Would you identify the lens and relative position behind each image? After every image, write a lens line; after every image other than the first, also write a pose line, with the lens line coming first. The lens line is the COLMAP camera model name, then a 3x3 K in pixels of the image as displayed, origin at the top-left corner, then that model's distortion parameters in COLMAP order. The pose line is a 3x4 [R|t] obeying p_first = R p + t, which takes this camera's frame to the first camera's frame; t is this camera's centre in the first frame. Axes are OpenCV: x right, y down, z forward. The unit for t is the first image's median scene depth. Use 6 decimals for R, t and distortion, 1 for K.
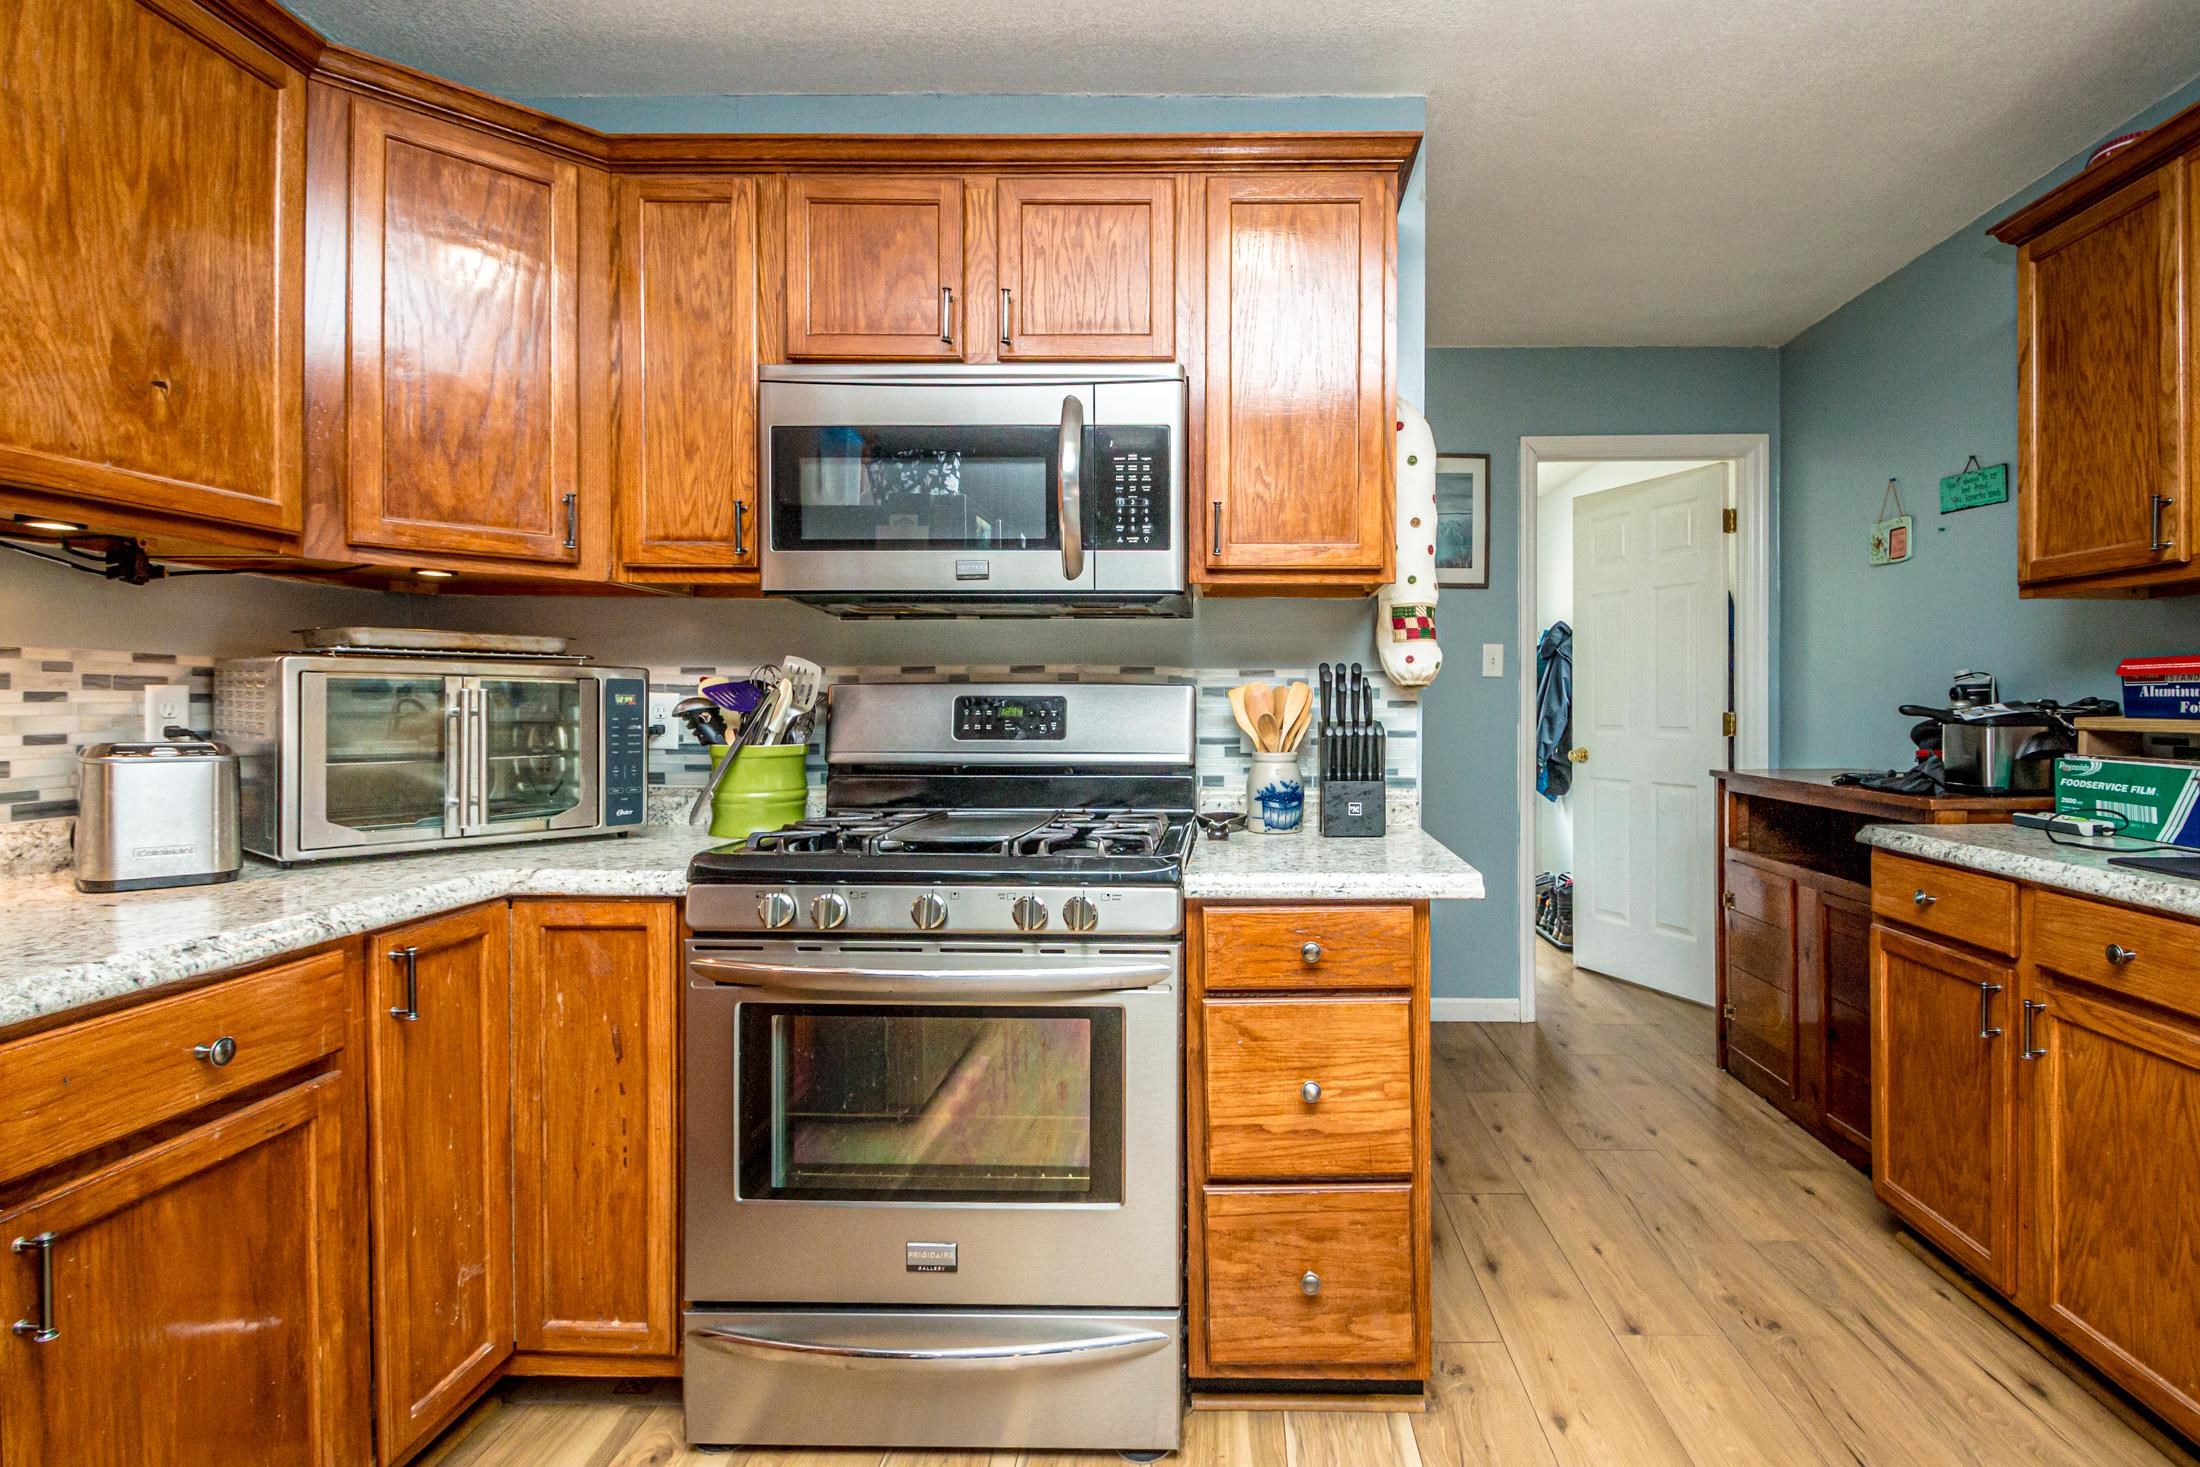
lens RADIAL K [[1051.6, 0, 1089.8], [0, 1051.6, 745.7], [0, 0, 1]] dist [0.000285, -0.015231]
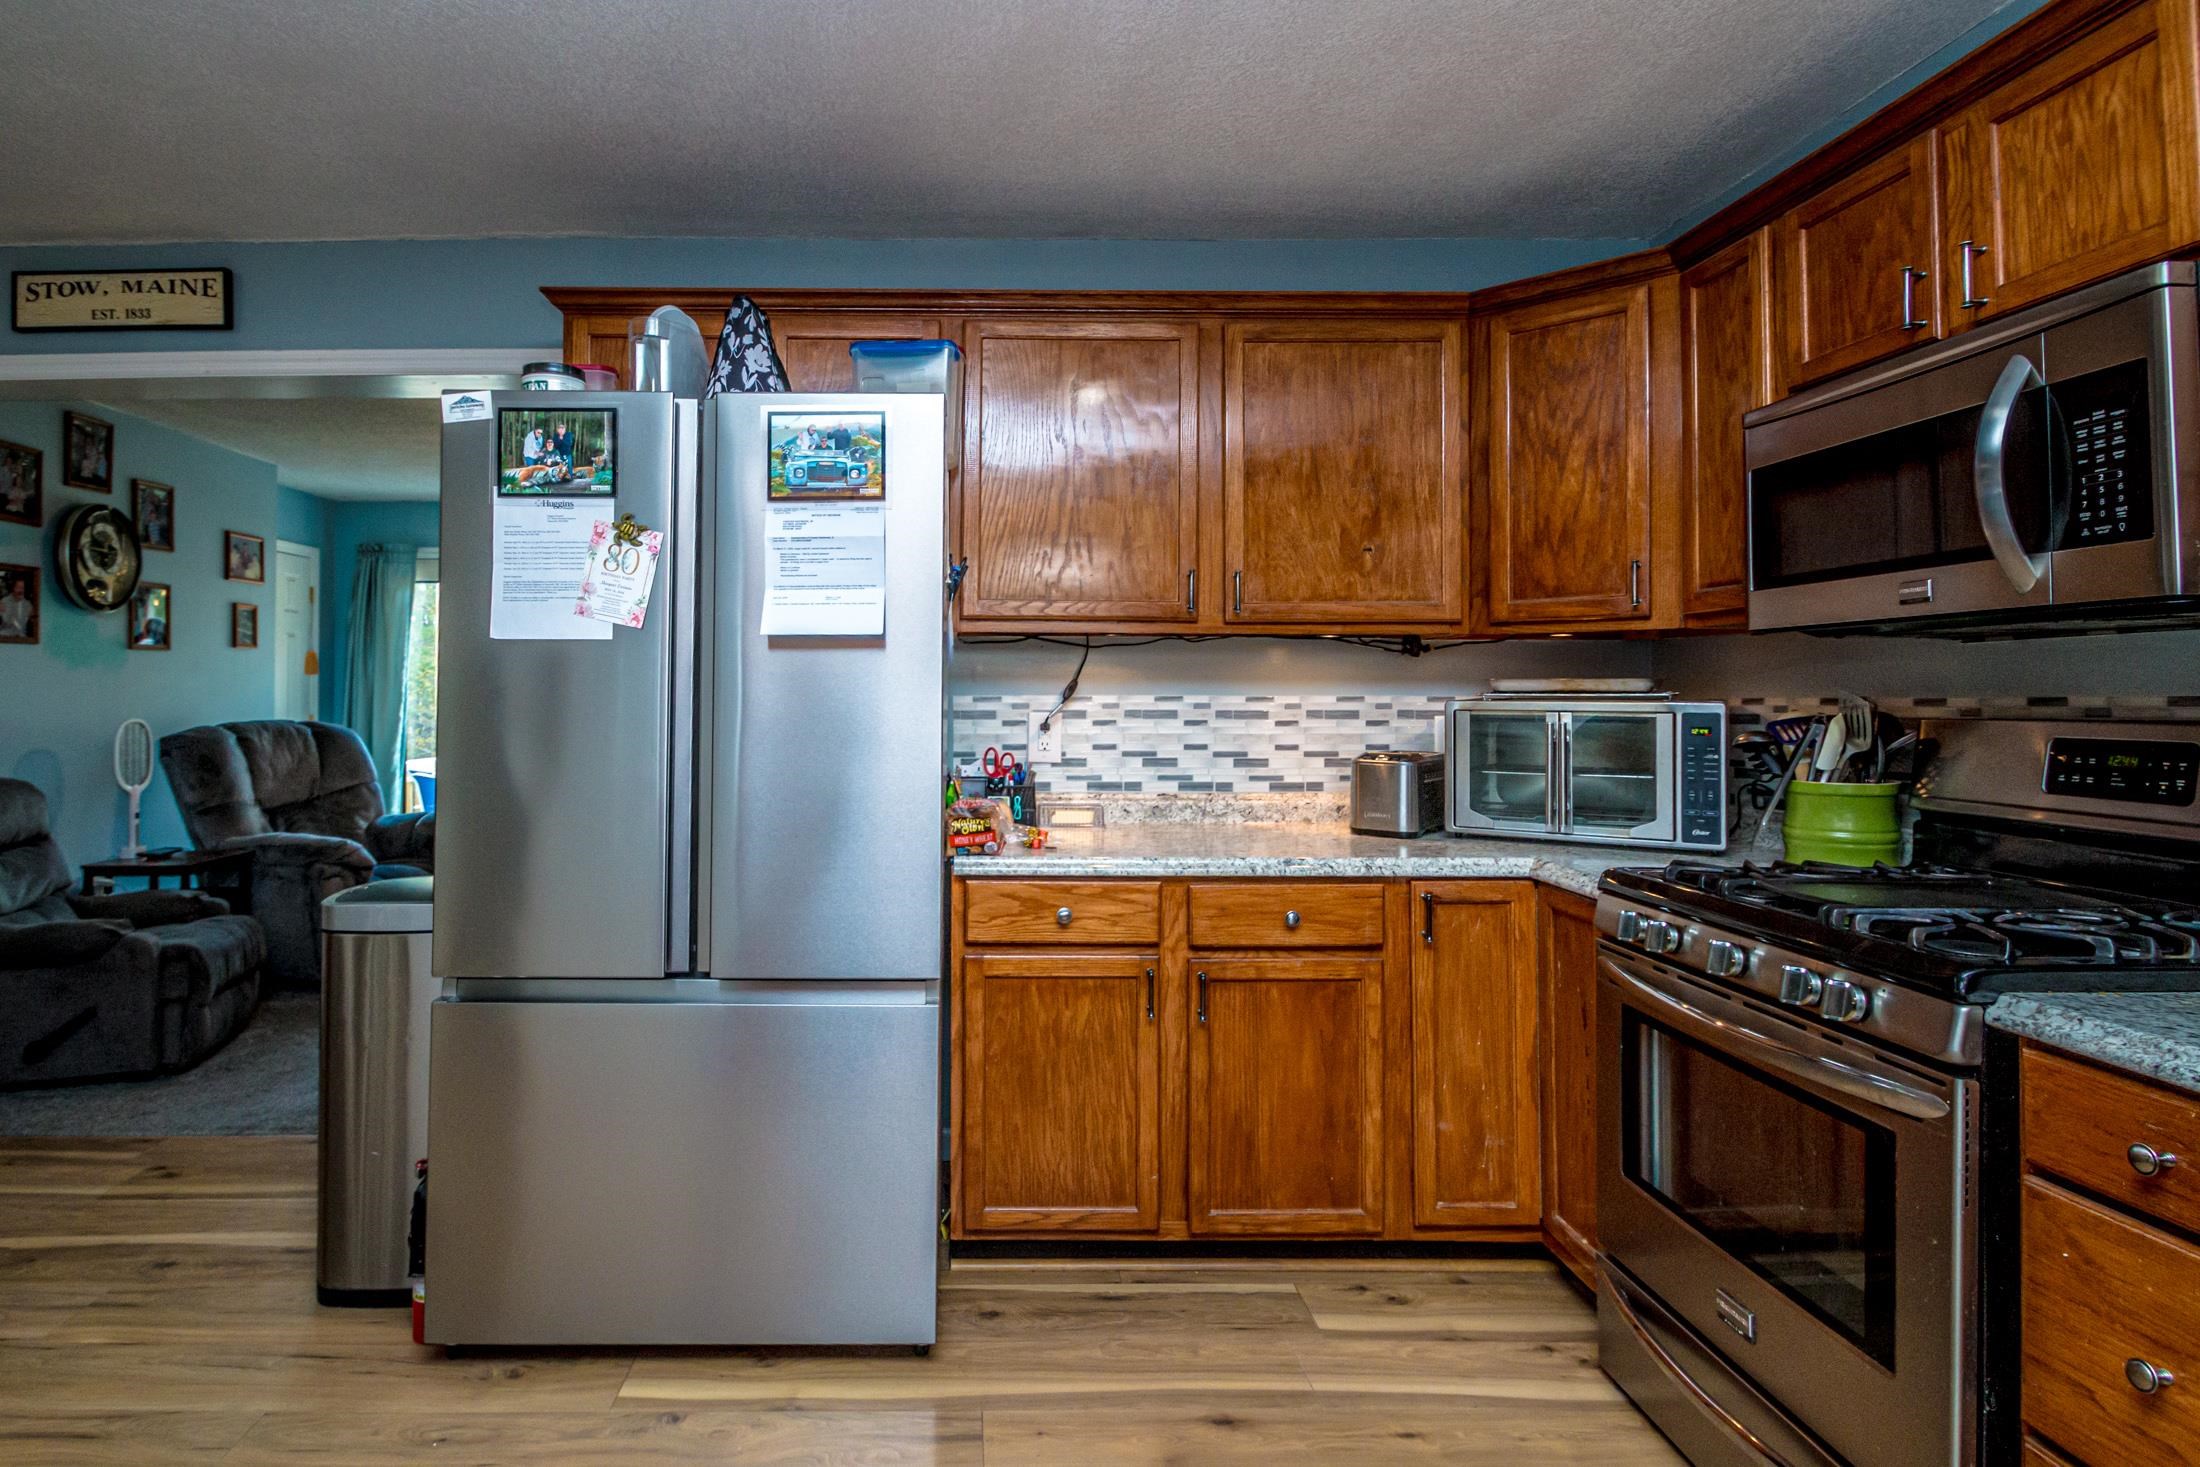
lens RADIAL K [[1051.6, 0, 1089.8], [0, 1051.6, 745.7], [0, 0, 1]] dist [0.000285, -0.015231]
pose [[0.139492, 0.040540, -0.989393, 0.783011], [-0.041366, 0.998528, 0.035082, -0.056692], [0.989359, 0.036033, 0.140964, 0.281113]]
